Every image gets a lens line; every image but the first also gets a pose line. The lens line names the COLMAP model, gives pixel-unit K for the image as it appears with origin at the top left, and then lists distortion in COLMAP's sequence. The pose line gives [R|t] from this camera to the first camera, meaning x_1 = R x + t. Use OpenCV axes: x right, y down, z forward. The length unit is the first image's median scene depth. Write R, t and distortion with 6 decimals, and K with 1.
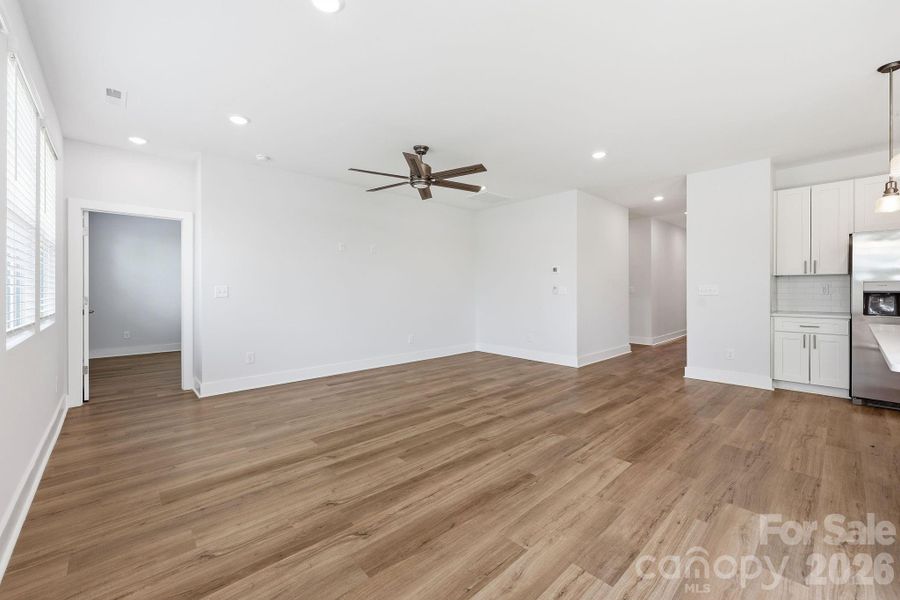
lens RADIAL K [[365.6, 0, 447.5], [0, 365.6, 289.9], [0, 0, 1]] dist [-0.000244, -0.000312]
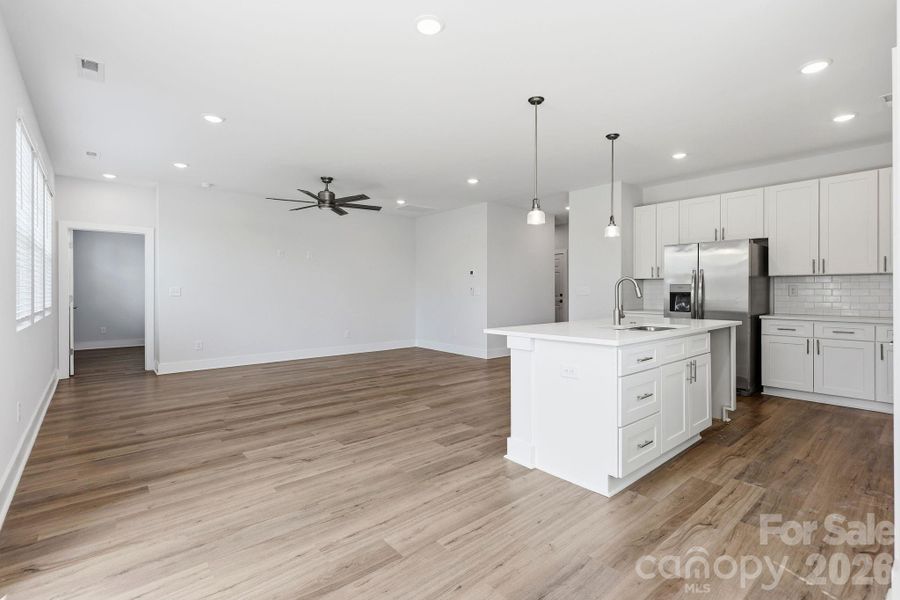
lens RADIAL K [[420.9, 0, 447.6], [0, 420.9, 290.9], [0, 0, 1]] dist [0.004146, 0.001397]
pose [[0.999162, 0.001419, -0.040897, 0.434845], [-0.001382, 0.999999, 0.000949, -0.000222], [0.040899, -0.000892, 0.999163, -0.474496]]
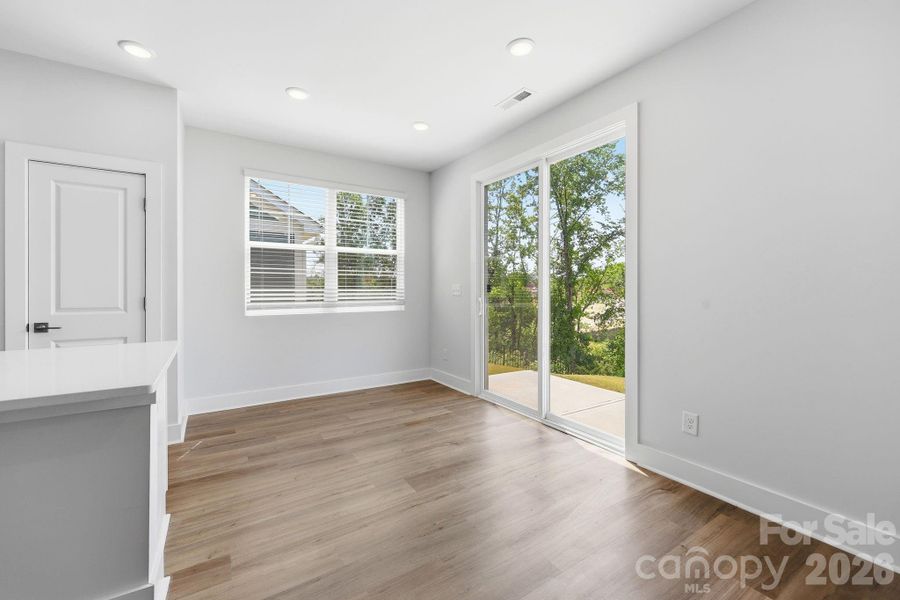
lens RADIAL K [[365.6, 0, 447.5], [0, 365.6, 289.9], [0, 0, 1]] dist [-0.000244, -0.000312]
pose [[-0.984363, 0.001010, 0.176150, 0.174460], [0.001589, 0.999994, 0.003149, -0.001369], [-0.176146, 0.003380, -0.984358, 0.643327]]
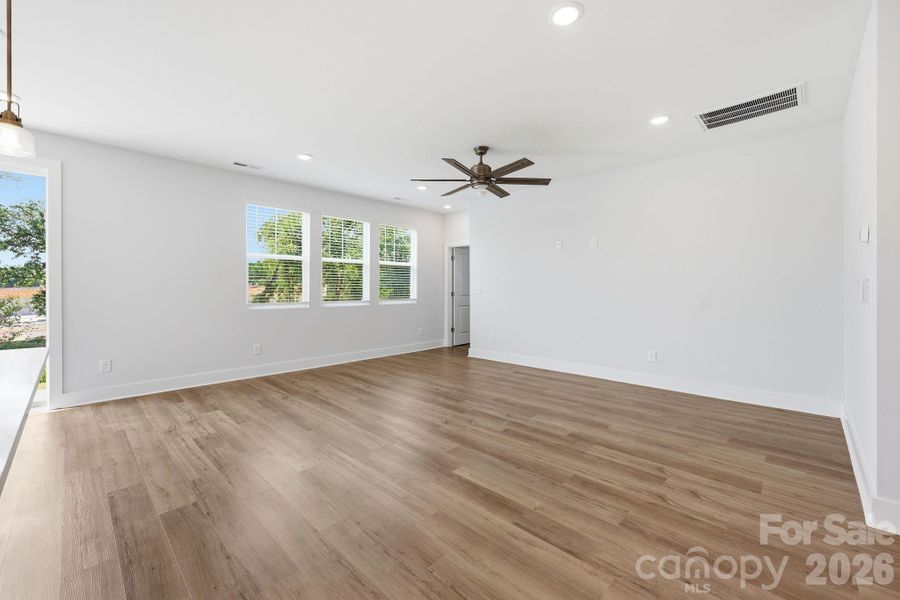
lens RADIAL K [[365.6, 0, 447.5], [0, 365.6, 289.9], [0, 0, 1]] dist [-0.000244, -0.000312]
pose [[0.057868, 0.006650, -0.998302, 1.007017], [-0.000668, 0.999978, 0.006622, -0.005241], [0.998324, 0.000283, 0.057872, 0.909730]]
